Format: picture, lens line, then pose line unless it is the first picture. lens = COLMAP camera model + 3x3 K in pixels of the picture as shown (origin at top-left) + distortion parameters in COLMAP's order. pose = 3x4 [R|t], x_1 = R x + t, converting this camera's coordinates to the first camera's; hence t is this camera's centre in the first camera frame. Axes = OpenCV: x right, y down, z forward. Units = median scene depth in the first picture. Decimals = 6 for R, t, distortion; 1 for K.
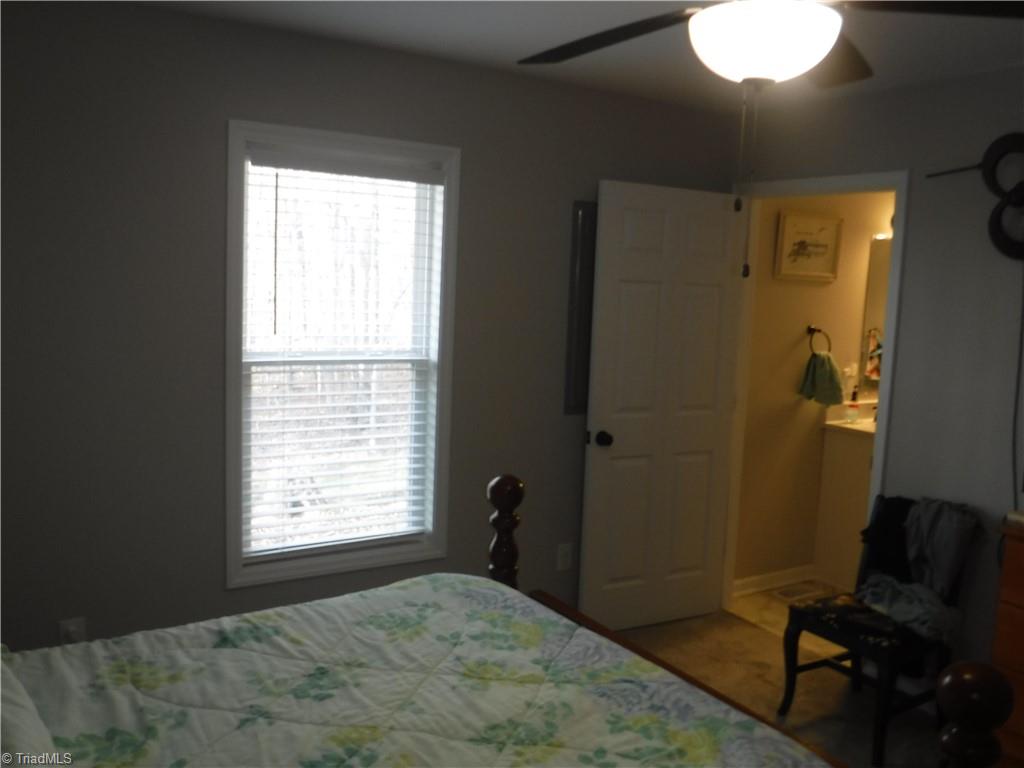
lens RADIAL K [[860.3, 0, 516.0], [0, 860.3, 383.5], [0, 0, 1]] dist [-0.083199, 0.055740]
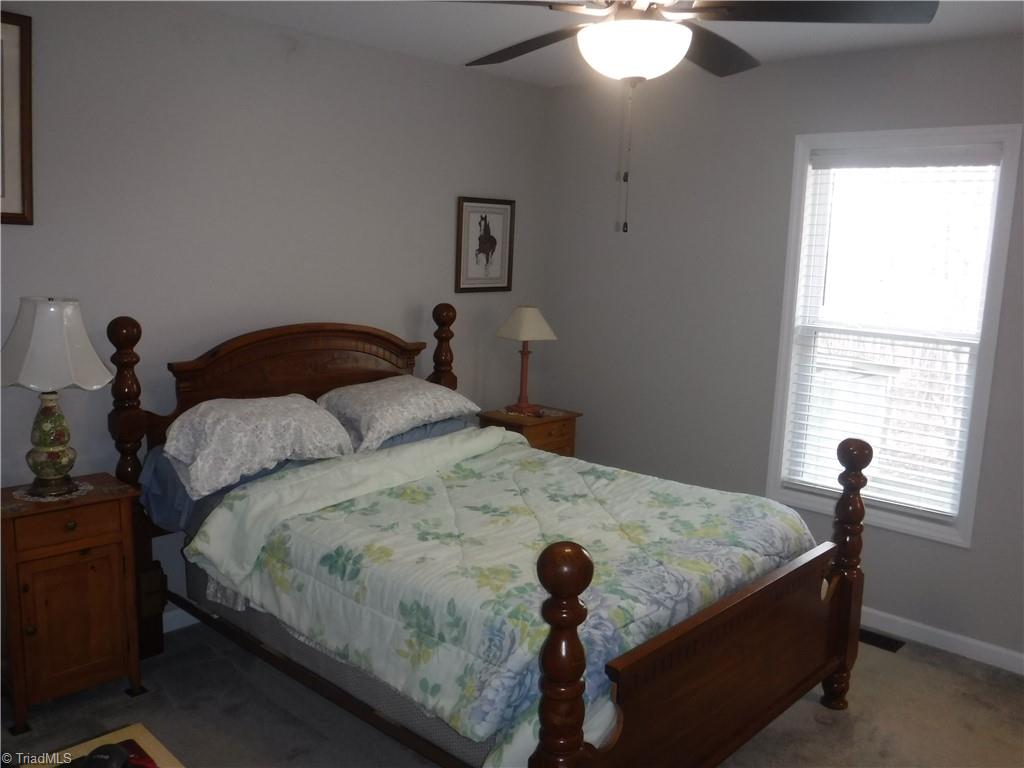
lens RADIAL K [[860.3, 0, 516.0], [0, 860.3, 383.5], [0, 0, 1]] dist [-0.083199, 0.055740]
pose [[0.259601, 0.123667, -0.957765, 1.126600], [-0.140797, 0.986016, 0.089152, 0.007137], [0.955397, 0.111706, 0.273383, 0.381911]]
